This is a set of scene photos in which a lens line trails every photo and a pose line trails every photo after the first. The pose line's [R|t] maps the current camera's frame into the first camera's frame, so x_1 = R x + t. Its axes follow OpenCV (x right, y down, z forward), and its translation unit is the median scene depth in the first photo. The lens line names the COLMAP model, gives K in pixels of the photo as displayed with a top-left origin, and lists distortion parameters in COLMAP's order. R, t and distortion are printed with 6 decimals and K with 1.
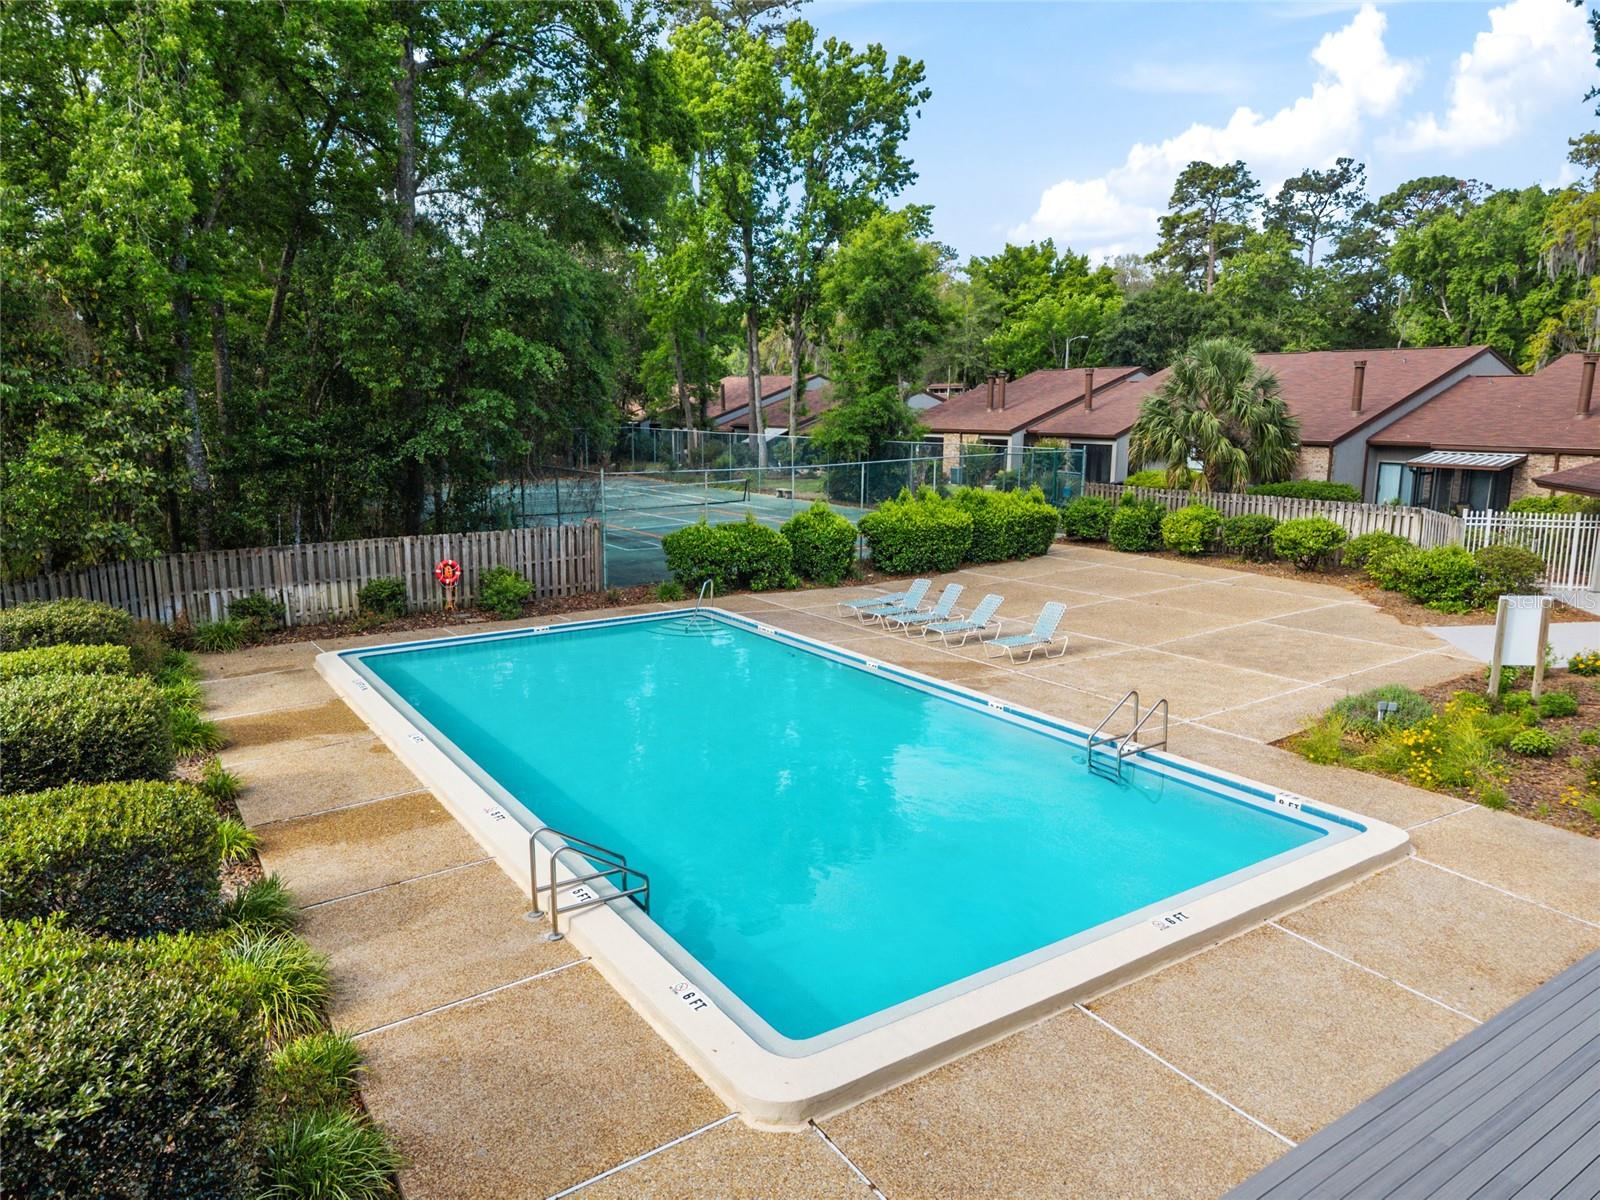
lens RADIAL K [[1074.7, 0, 794.8], [0, 1074.7, 603.5], [0, 0, 1]] dist [0.014462, -0.004282]
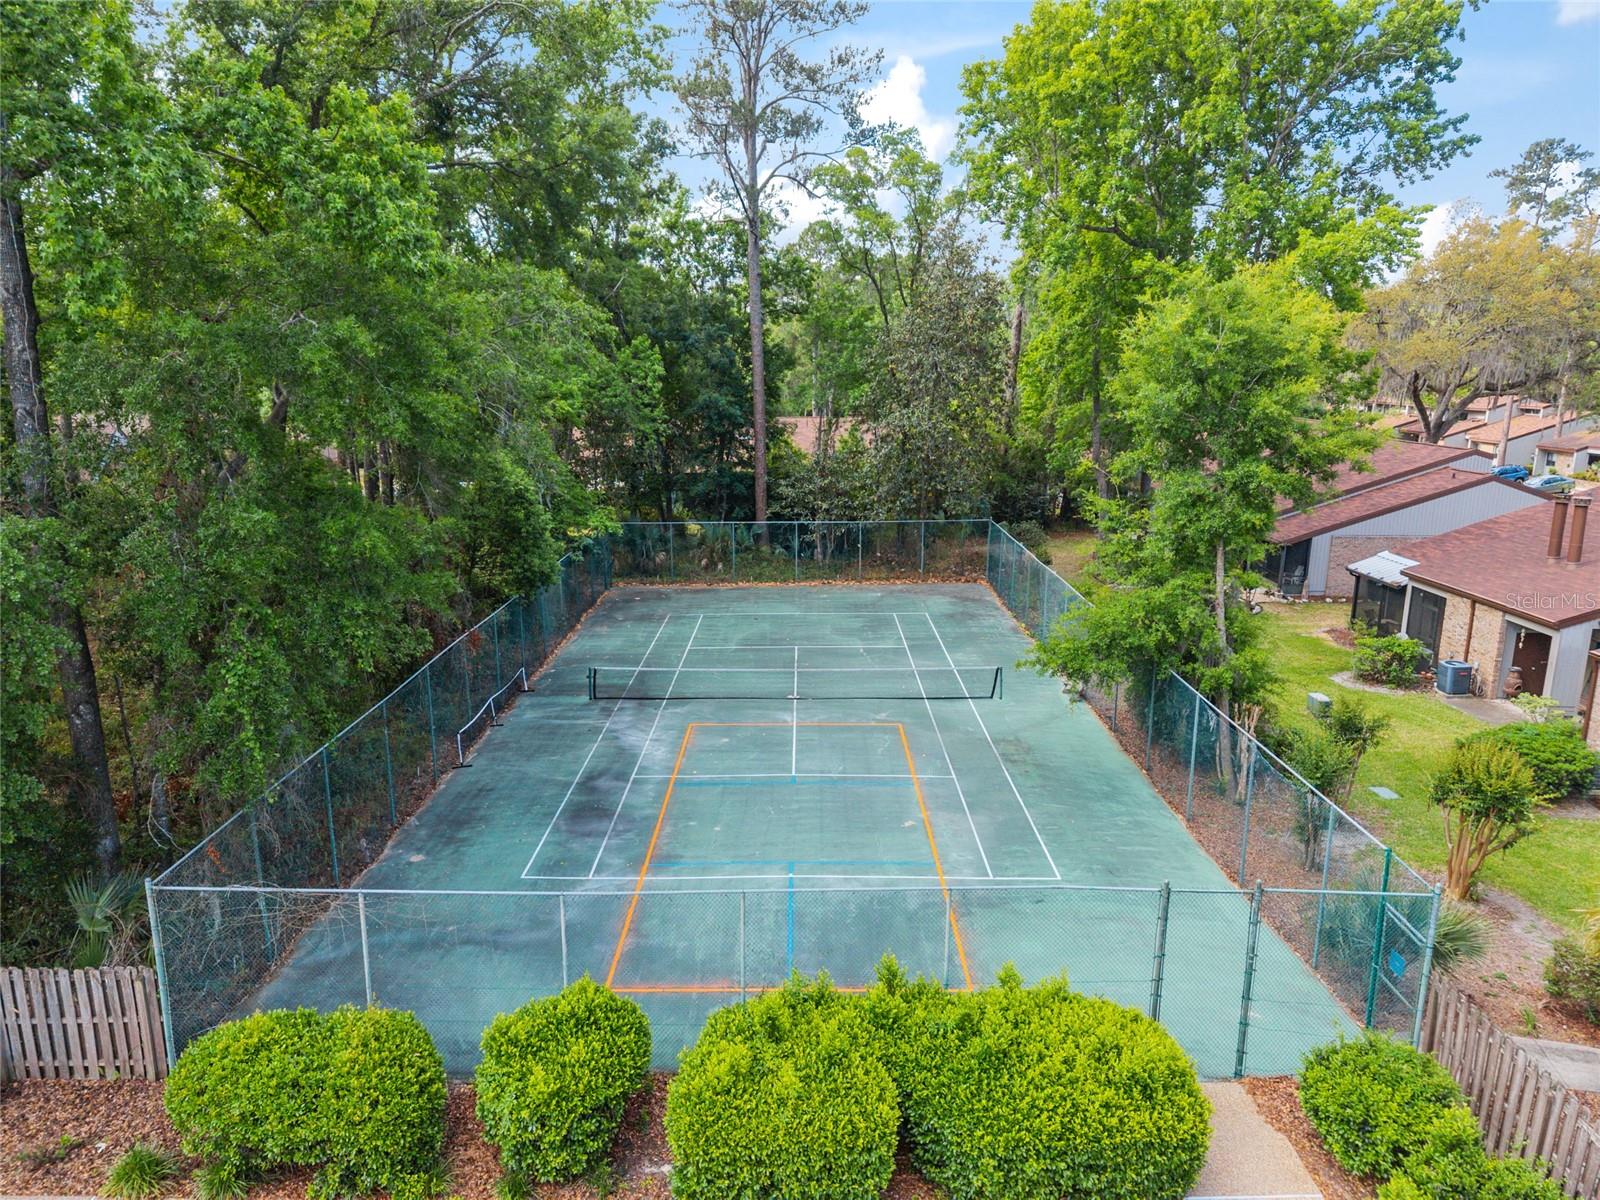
lens RADIAL K [[1074.7, 0, 794.8], [0, 1074.7, 603.5], [0, 0, 1]] dist [0.014462, -0.004282]
pose [[0.823259, 0.131194, -0.552297, 0.414559], [-0.111831, 0.991343, 0.068790, -0.370474], [0.556541, 0.005132, 0.830804, 0.778427]]
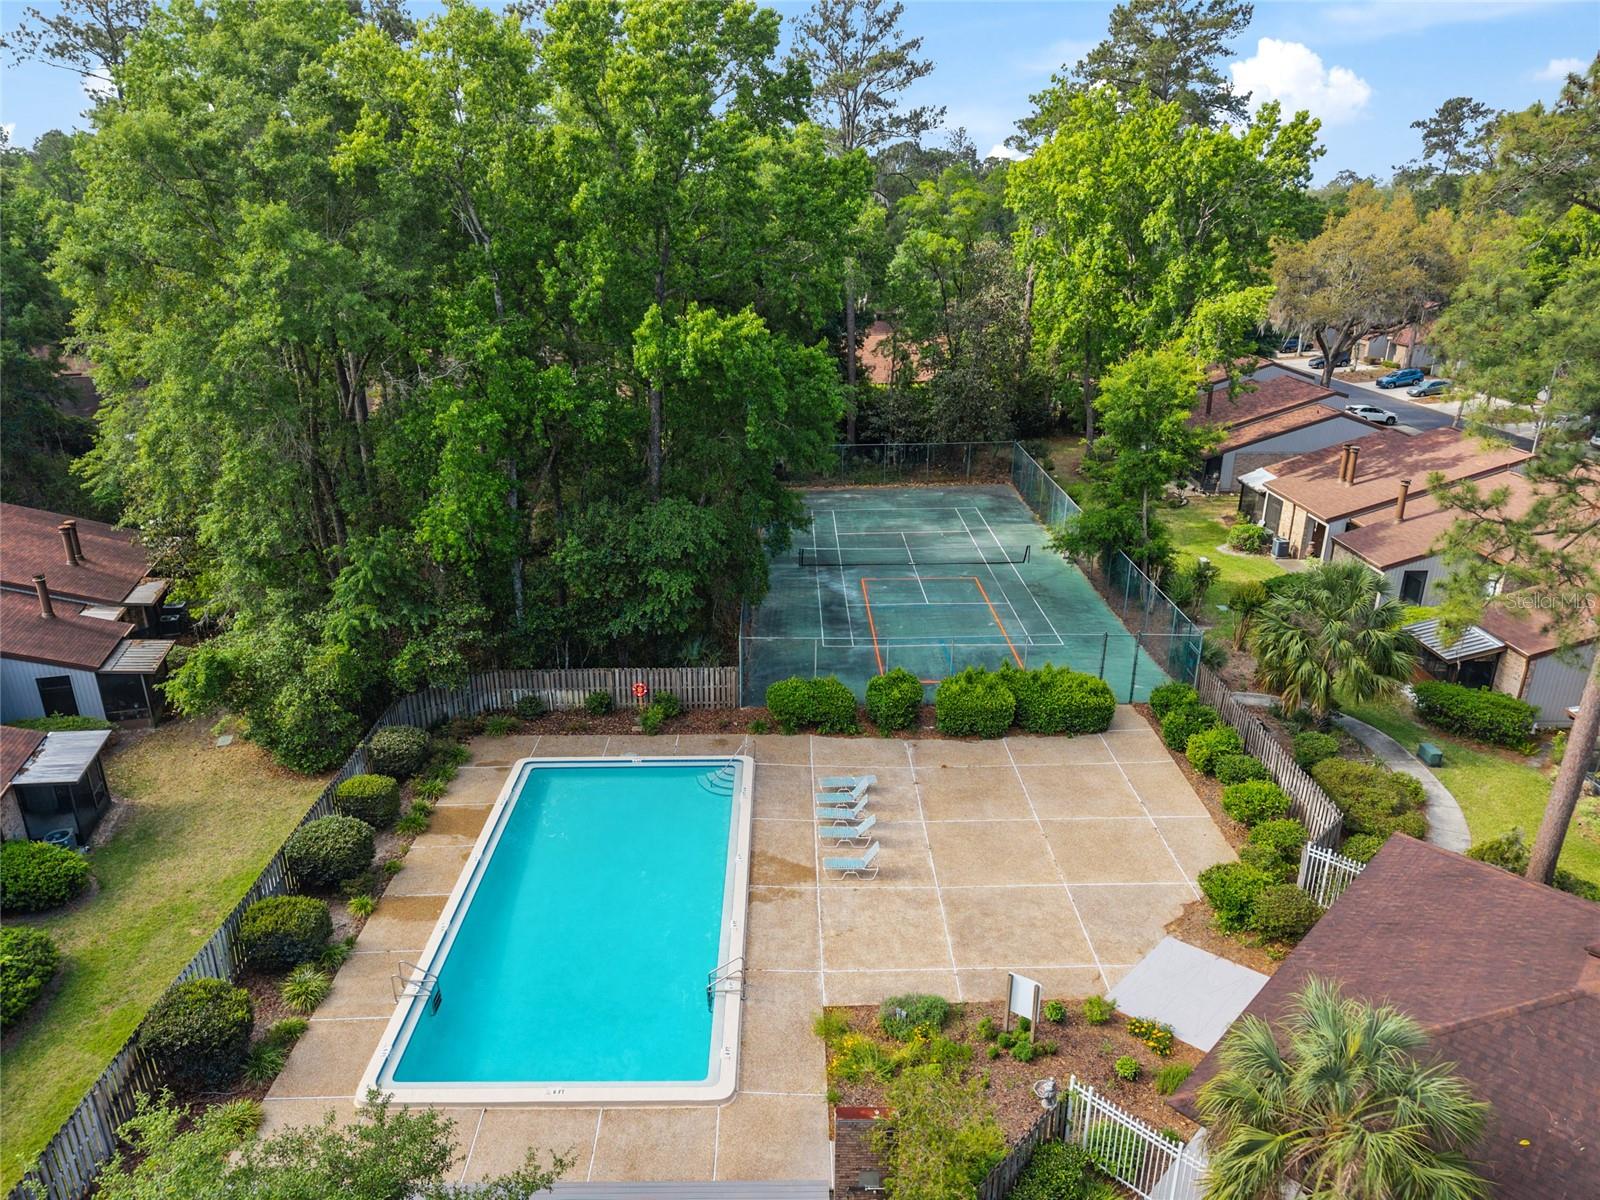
lens RADIAL K [[1074.7, 0, 794.8], [0, 1074.7, 603.5], [0, 0, 1]] dist [0.014462, -0.004282]
pose [[0.831960, 0.193927, -0.519841, 0.729259], [-0.102467, 0.974515, 0.199554, -0.524293], [0.545291, -0.112755, 0.830628, -0.244376]]
